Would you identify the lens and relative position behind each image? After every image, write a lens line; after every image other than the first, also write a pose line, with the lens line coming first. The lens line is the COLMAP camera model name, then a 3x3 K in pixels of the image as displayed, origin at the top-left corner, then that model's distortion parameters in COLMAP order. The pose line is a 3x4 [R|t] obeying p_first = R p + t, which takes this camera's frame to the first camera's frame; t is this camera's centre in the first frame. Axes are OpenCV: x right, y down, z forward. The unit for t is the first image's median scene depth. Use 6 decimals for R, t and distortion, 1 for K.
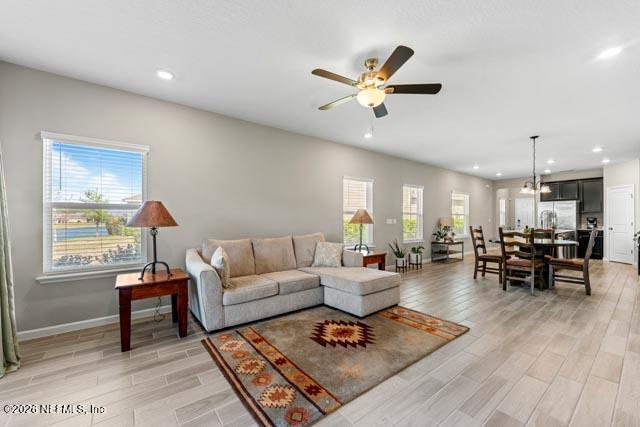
lens RADIAL K [[262.2, 0, 323.5], [0, 262.2, 223.5], [0, 0, 1]] dist [-0.004703, 0.000439]
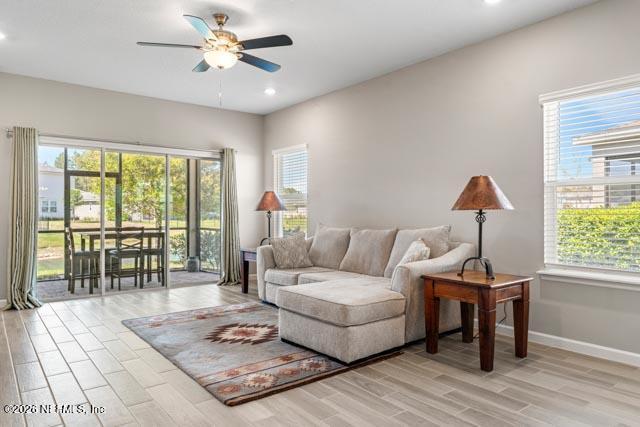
lens RADIAL K [[449.1, 0, 316.7], [0, 449.1, 209.8], [0, 0, 1]] dist [-0.008844, 0.010410]
pose [[-0.021387, 0.008695, -0.999733, 0.602759], [0.001467, 0.999961, 0.008666, -0.005034], [0.999770, -0.001282, -0.021399, 0.486910]]
